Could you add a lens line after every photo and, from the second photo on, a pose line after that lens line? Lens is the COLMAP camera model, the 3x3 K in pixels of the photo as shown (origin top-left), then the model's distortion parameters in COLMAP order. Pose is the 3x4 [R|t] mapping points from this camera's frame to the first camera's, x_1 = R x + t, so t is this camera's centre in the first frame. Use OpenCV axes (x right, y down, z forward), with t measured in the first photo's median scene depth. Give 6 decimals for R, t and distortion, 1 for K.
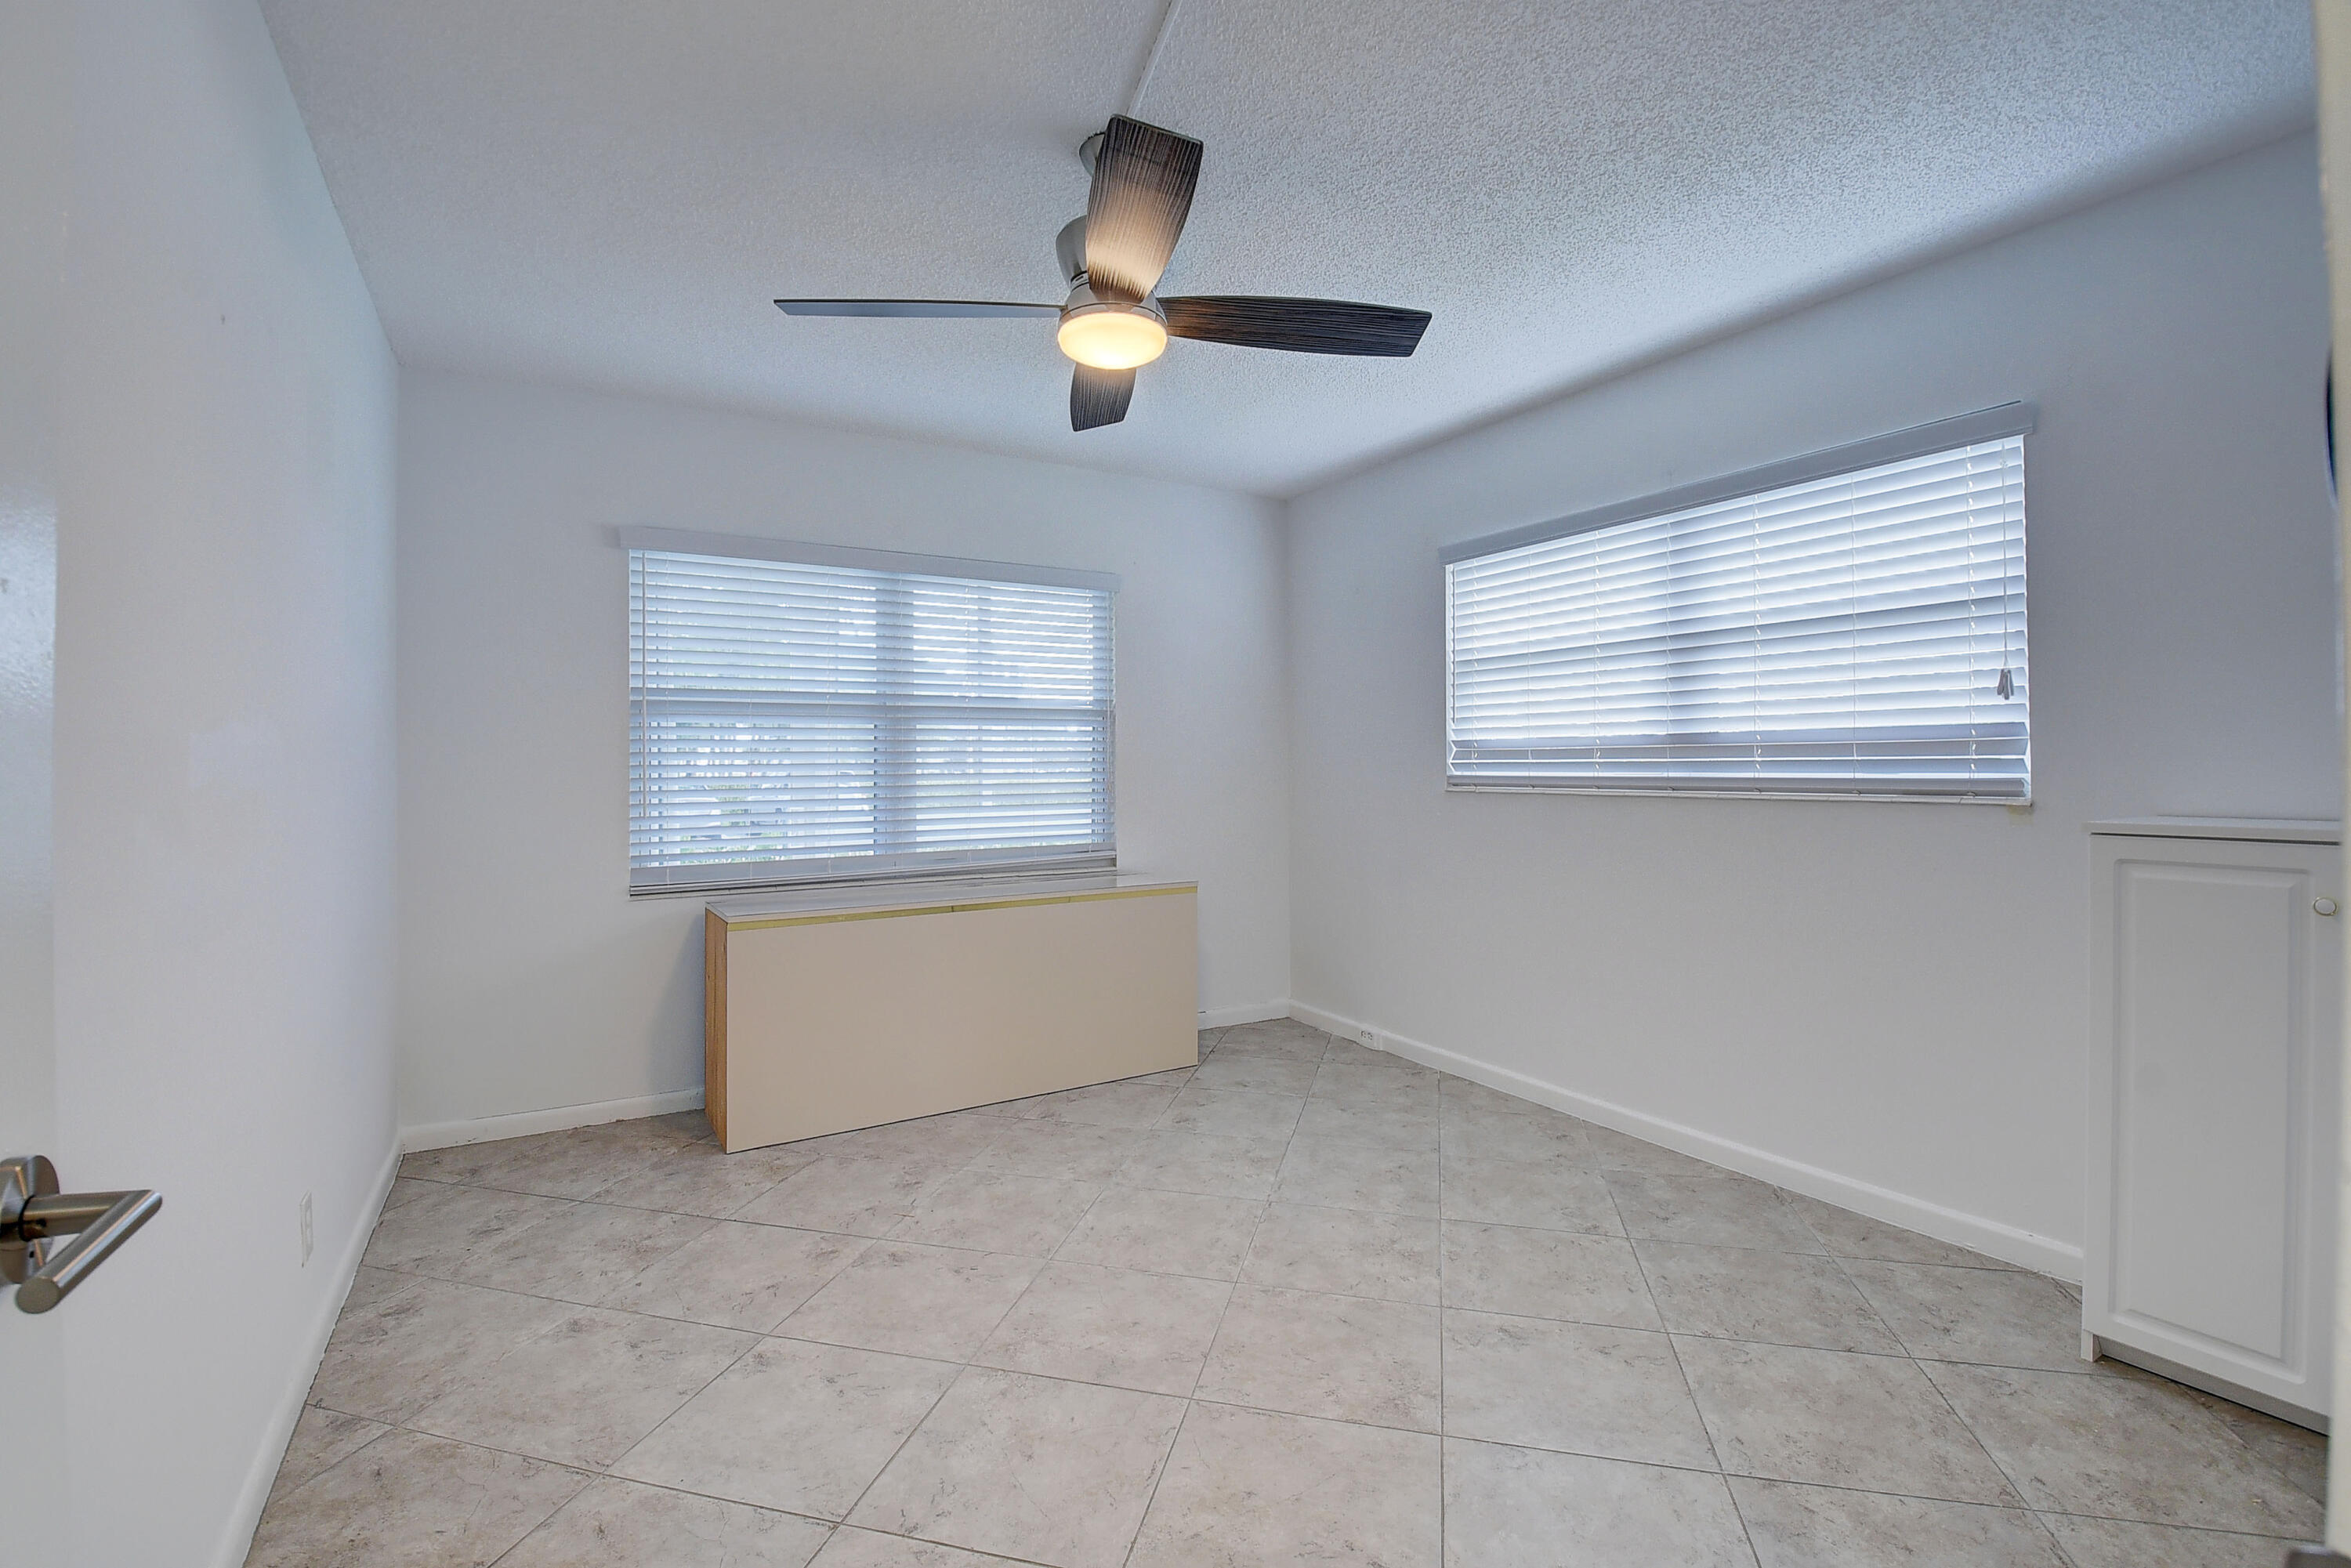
lens RADIAL K [[1051.7, 0, 1177.8], [0, 1051.7, 770.1], [0, 0, 1]] dist [0.017637, -0.017958]
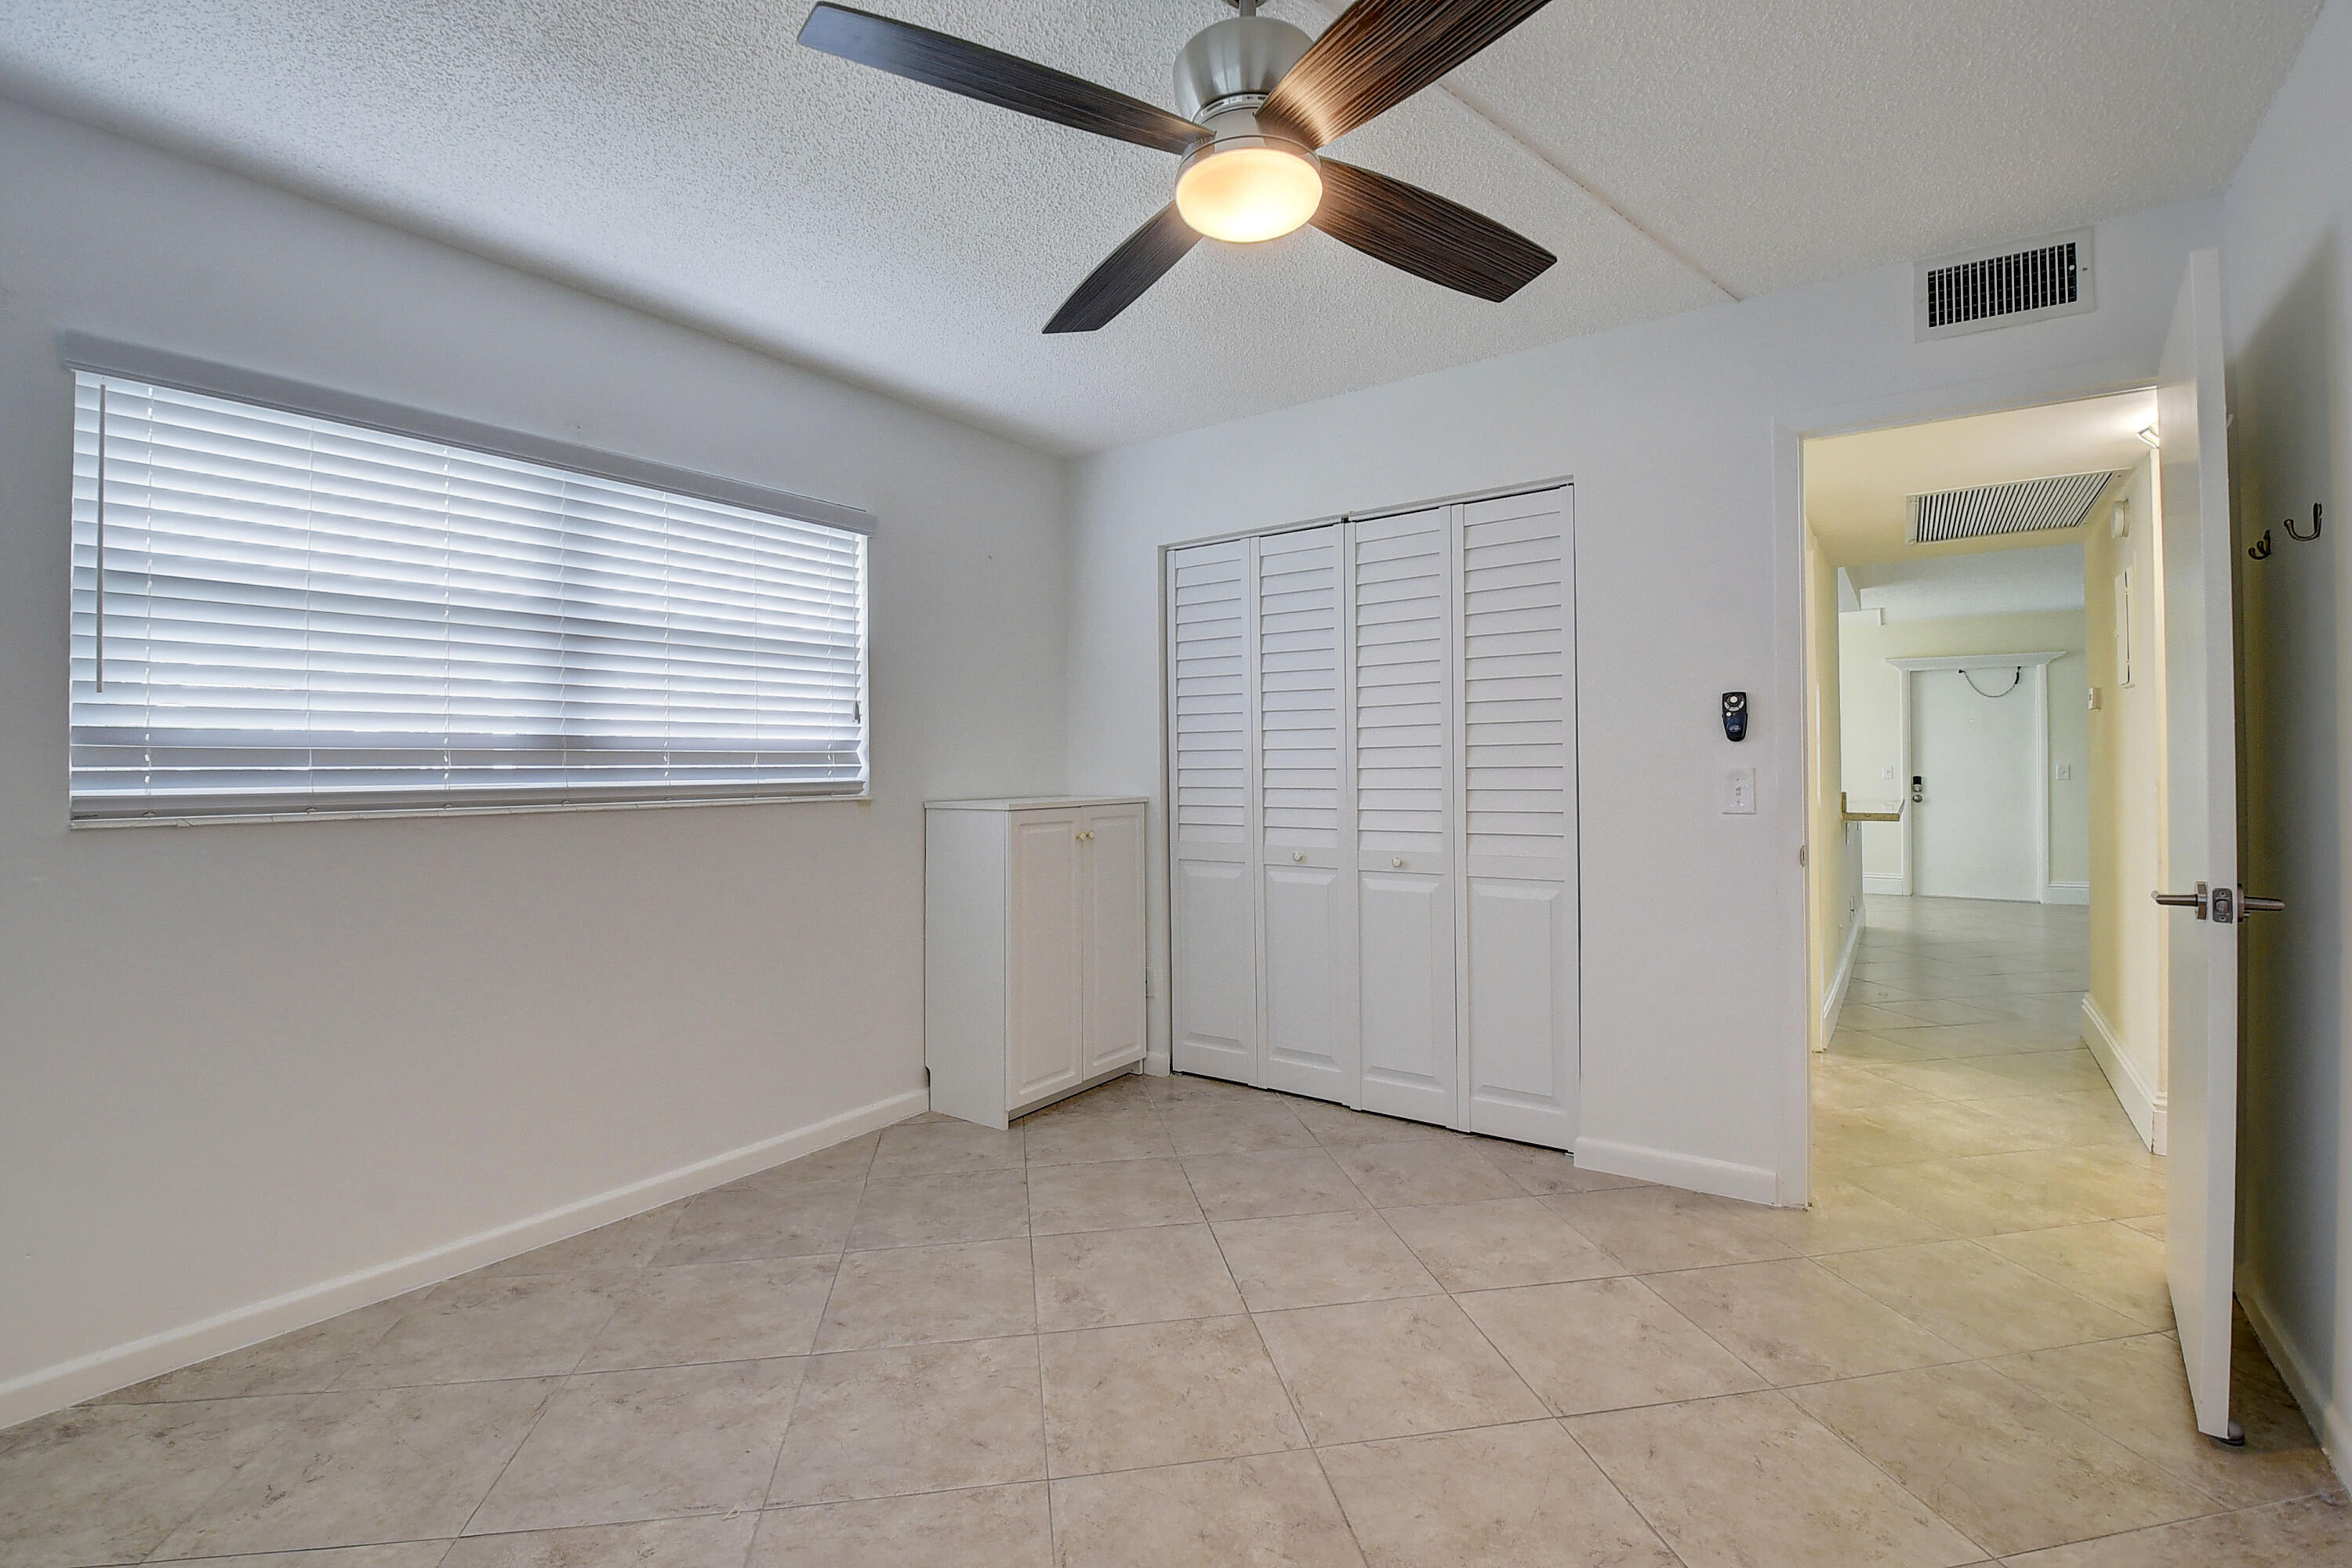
lens RADIAL K [[1044.1, 0, 1169.2], [0, 1044.1, 758.1], [0, 0, 1]] dist [0.018004, -0.024882]
pose [[-0.393494, 0.015150, 0.919202, -0.608837], [0.013983, 0.999847, -0.010494, -0.001670], [-0.919221, 0.008724, -0.393646, 1.131096]]
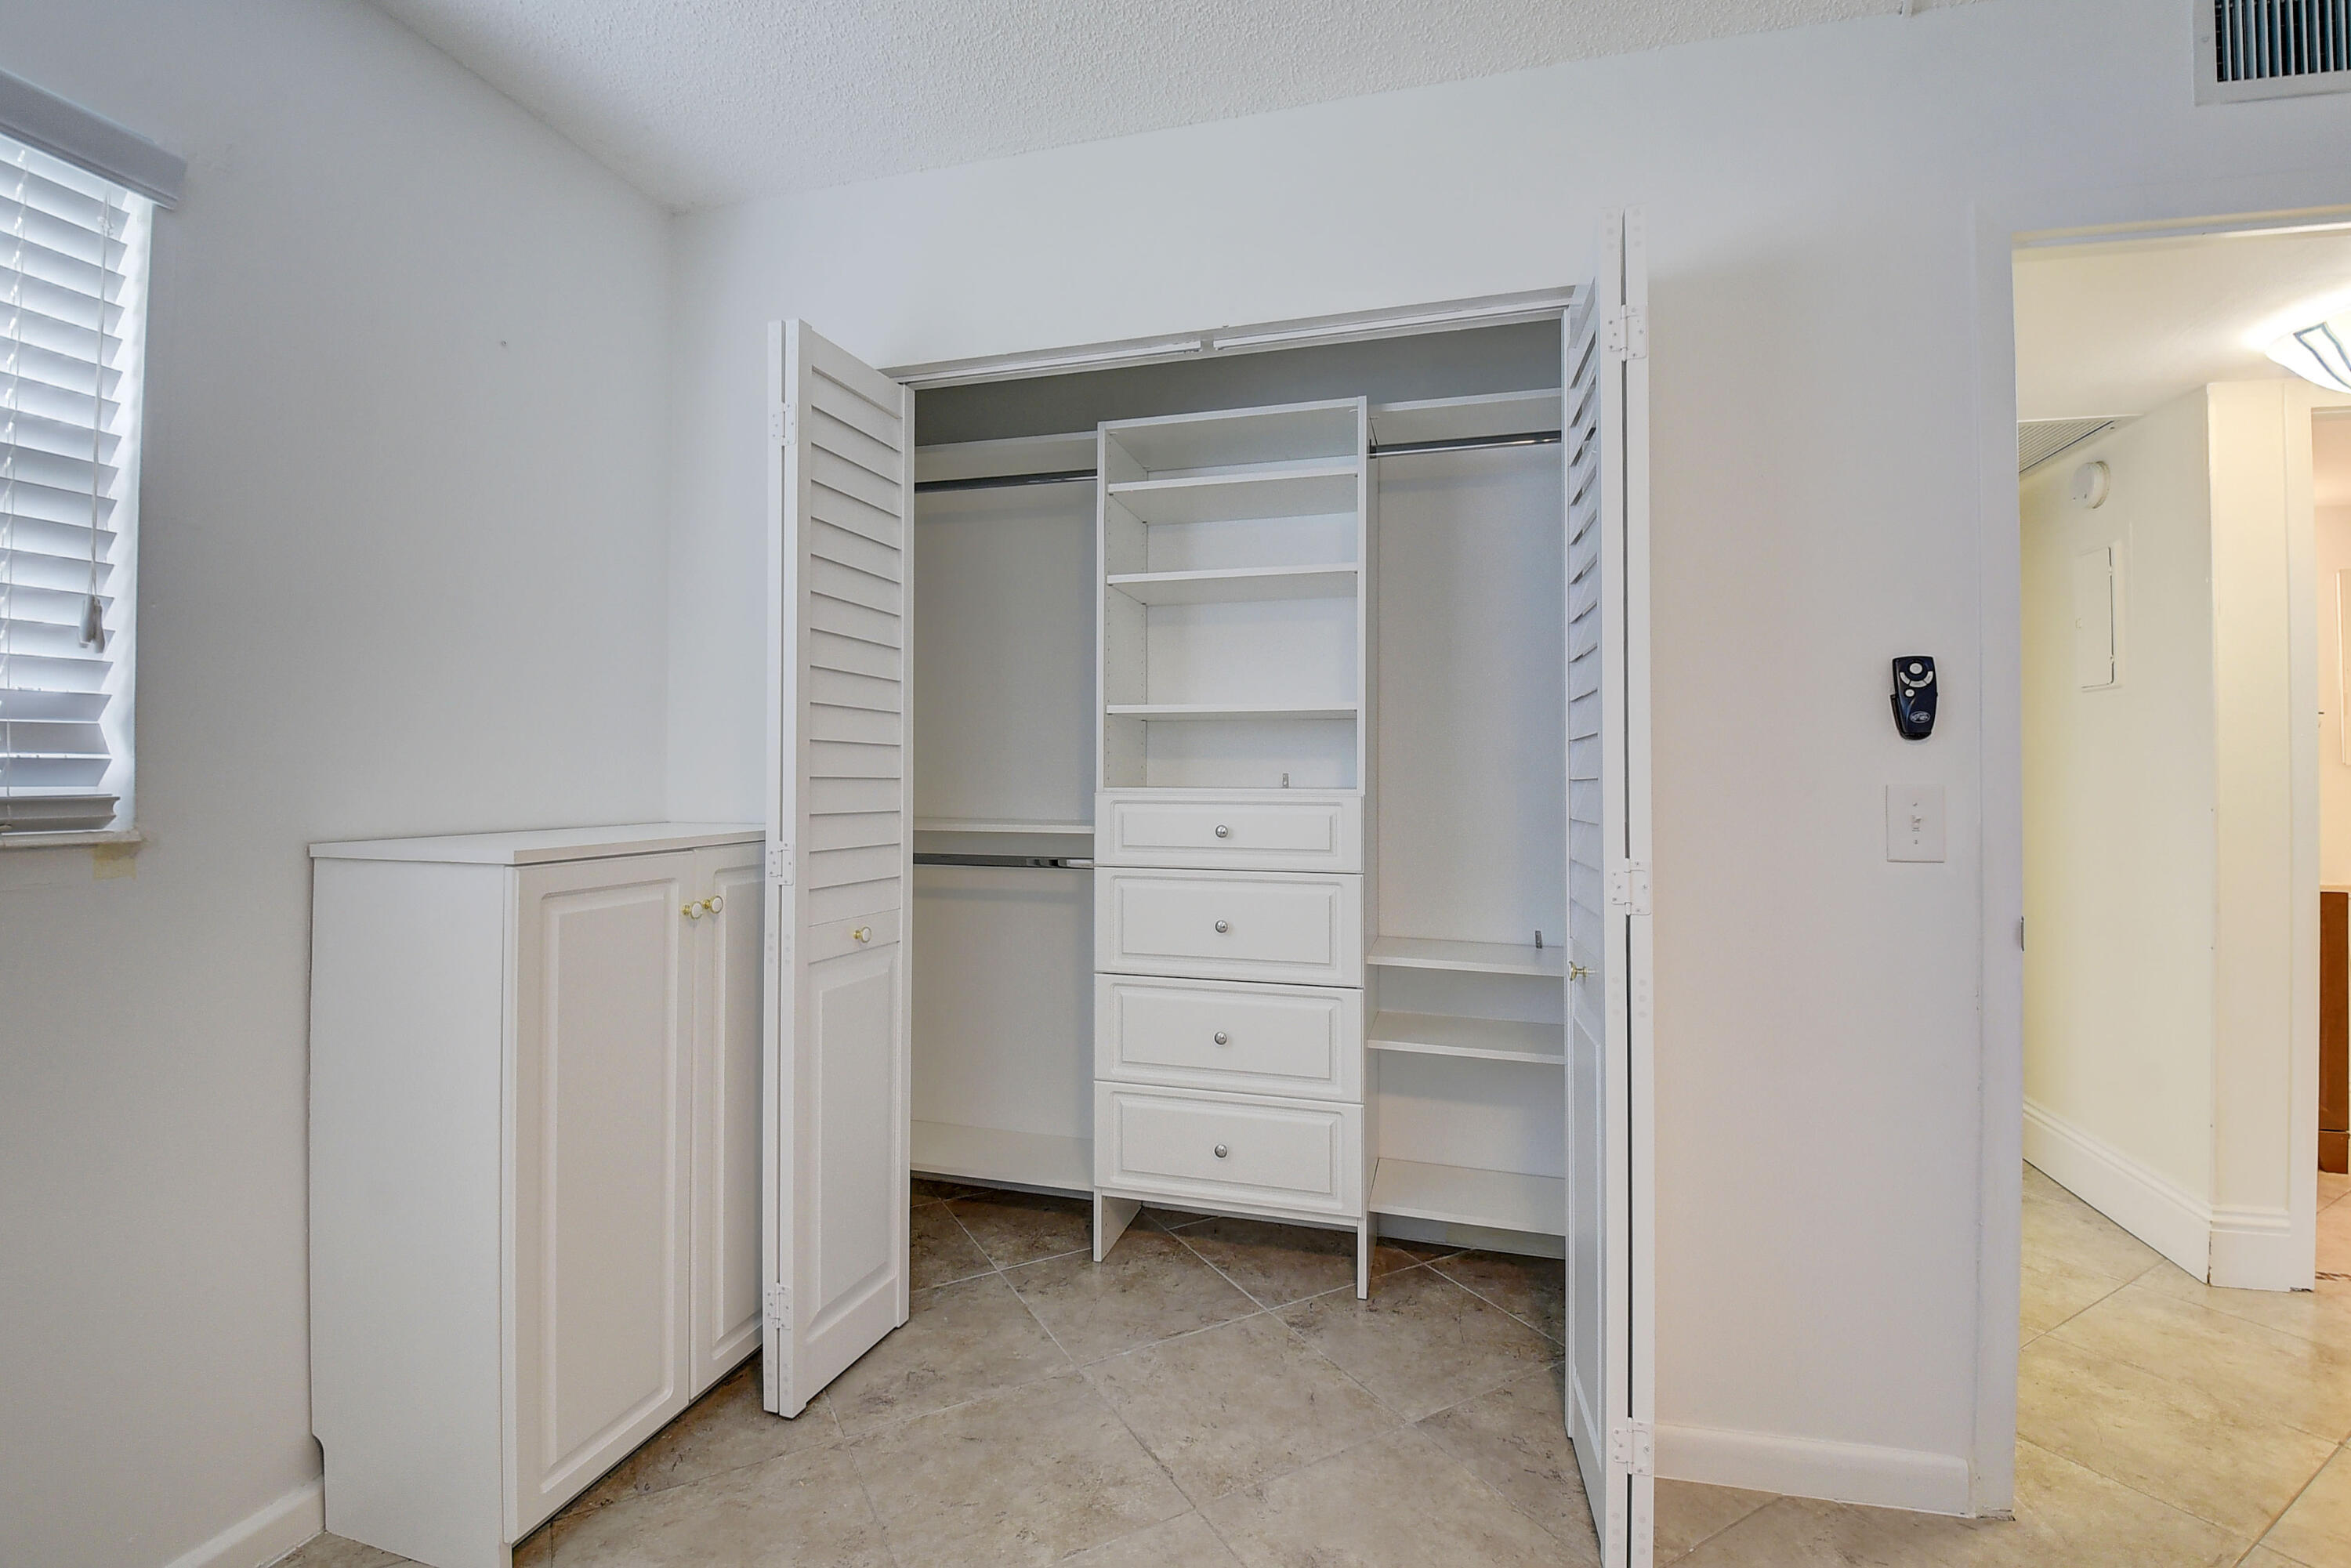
lens RADIAL K [[1043.6, 0, 1168.7], [0, 1043.6, 758.1], [0, 0, 1]] dist [0.018004, -0.024882]
pose [[-0.683871, 0.013721, 0.729474, 0.011513], [0.002325, 0.999859, -0.016628, -0.001288], [-0.729599, -0.009675, -0.683806, 0.933185]]
